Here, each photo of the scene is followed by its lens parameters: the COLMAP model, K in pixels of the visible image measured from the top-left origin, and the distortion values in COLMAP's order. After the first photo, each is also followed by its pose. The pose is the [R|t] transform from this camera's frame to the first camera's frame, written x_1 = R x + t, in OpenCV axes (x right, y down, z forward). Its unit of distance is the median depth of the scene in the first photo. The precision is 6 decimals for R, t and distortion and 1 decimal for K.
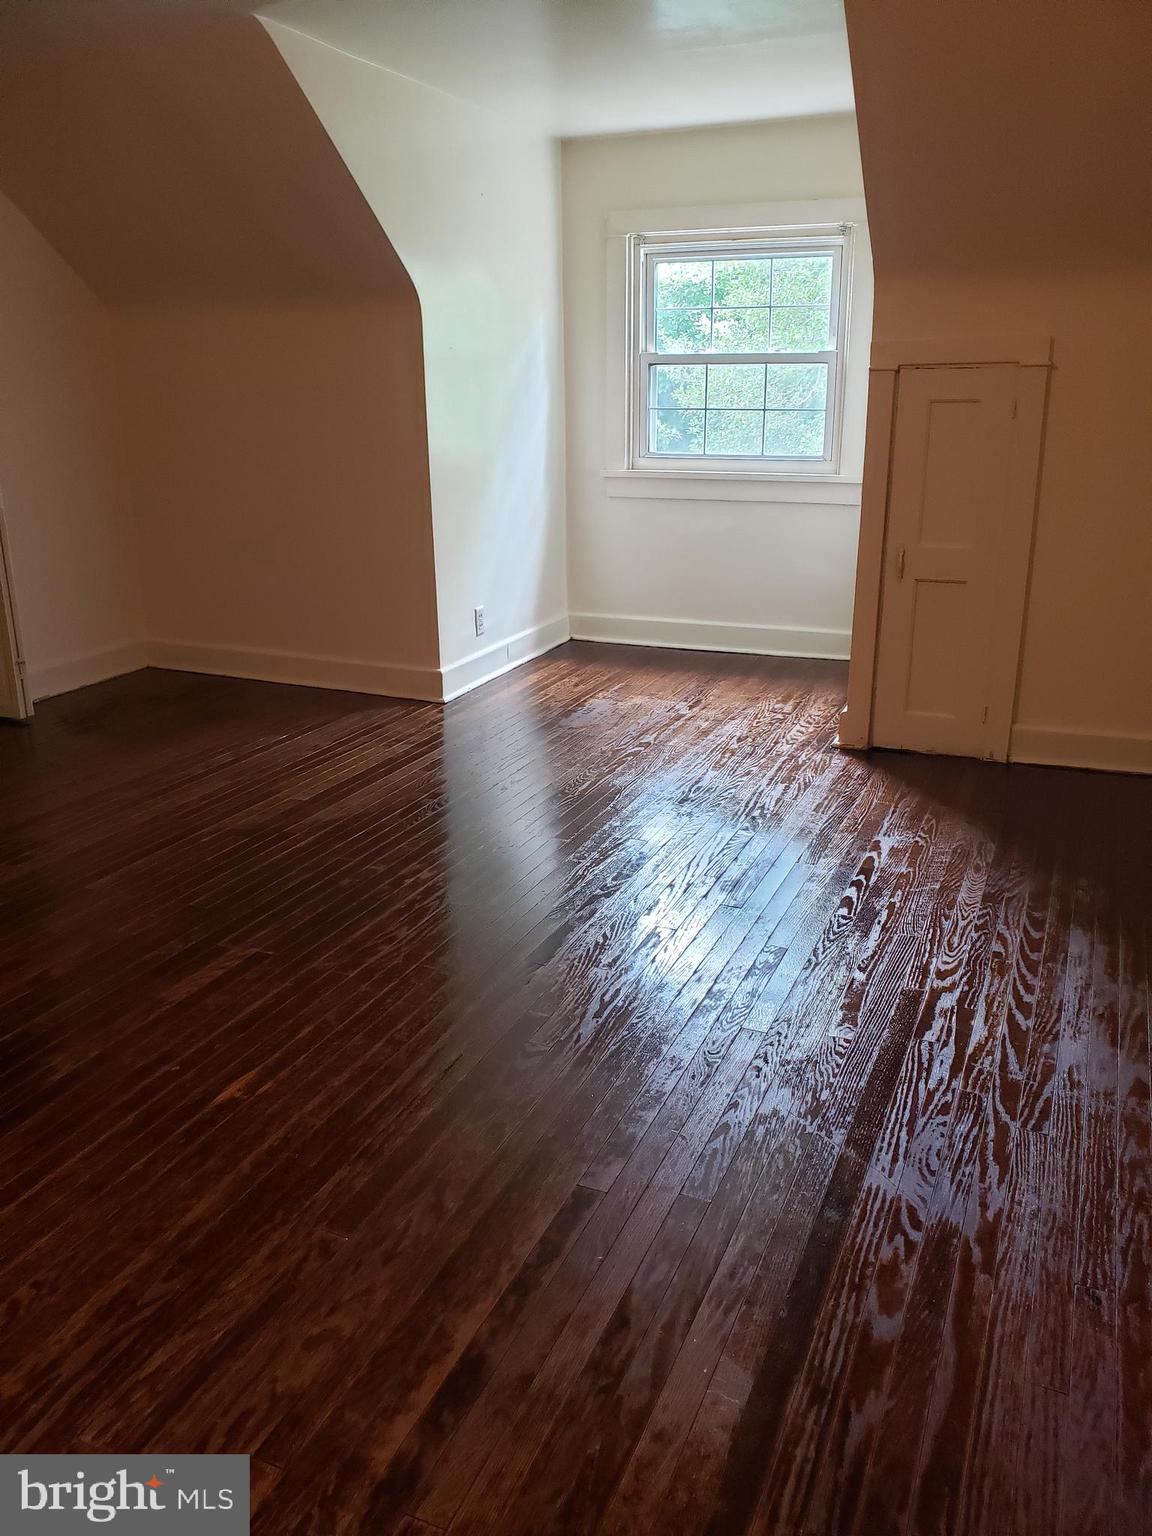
lens RADIAL K [[1203.5, 0, 580.5], [0, 1203.5, 723.3], [0, 0, 1]] dist [0.040073, 0.005370]
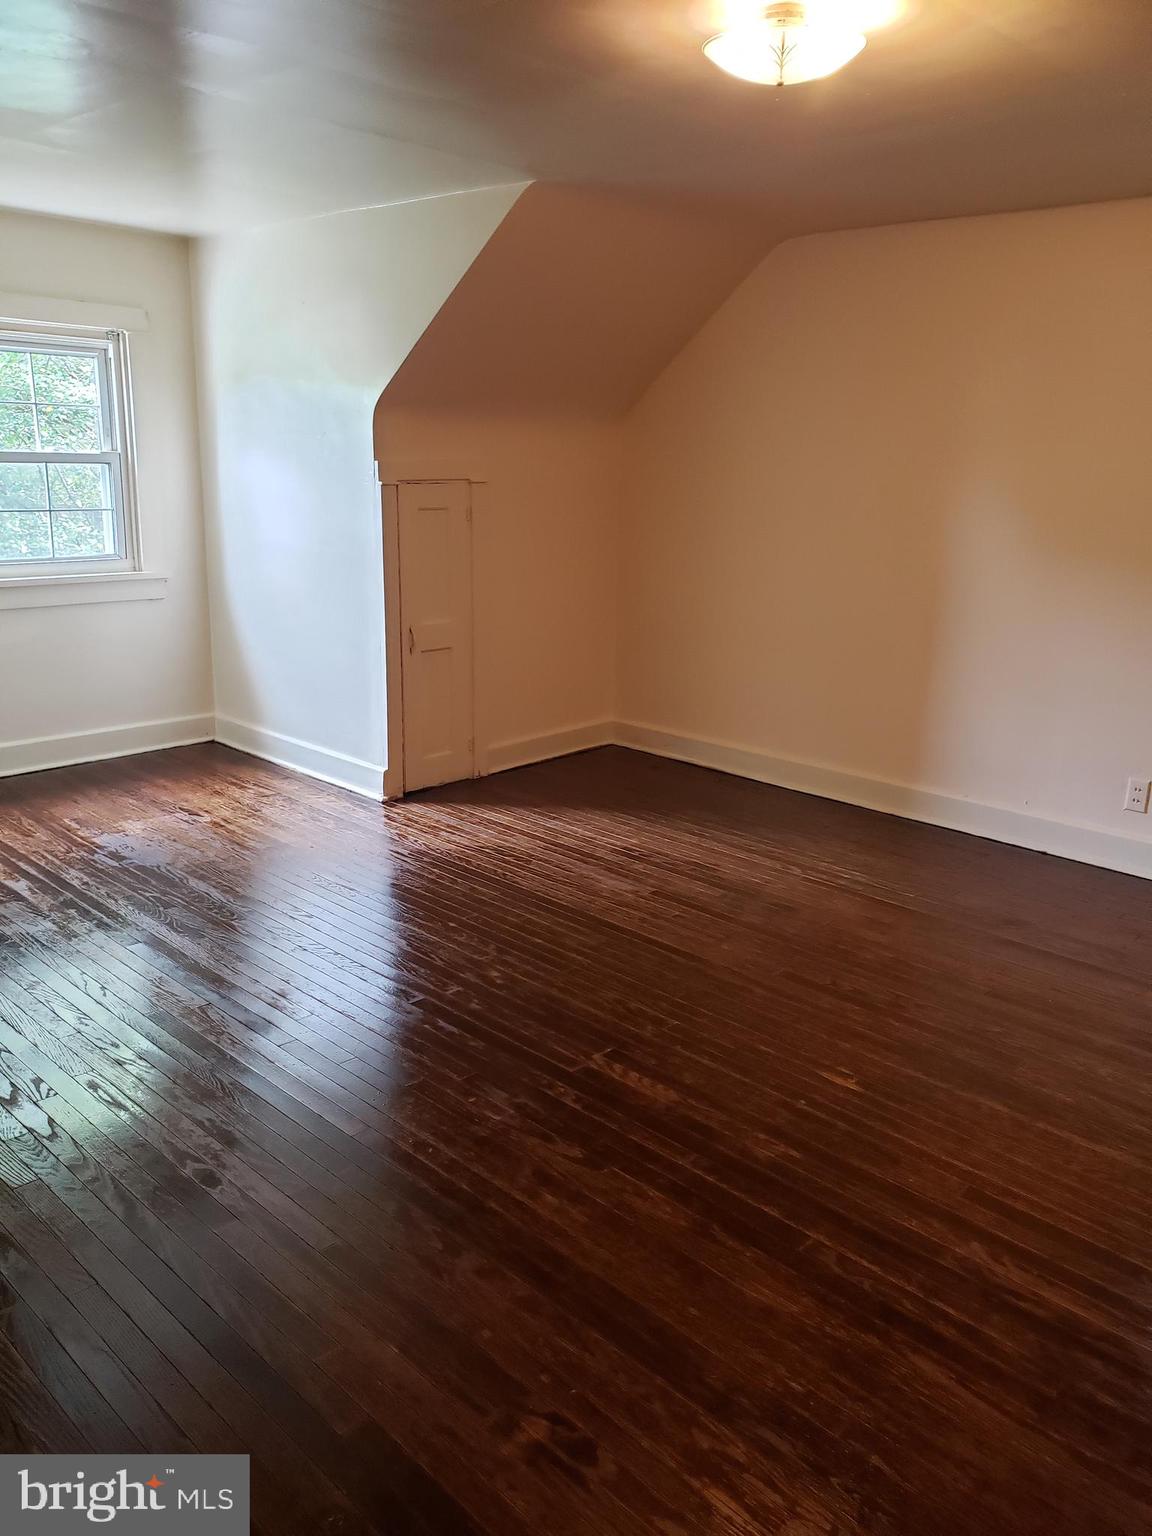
lens RADIAL K [[1173.2, 0, 576.0], [0, 1173.2, 768.0], [0, 0, 1]] dist [0.034255, 0.002716]
pose [[0.363443, -0.224771, 0.904095, -1.111468], [0.226832, 0.962603, 0.148131, -0.206455], [-0.903579, 0.151241, 0.400837, 0.540850]]
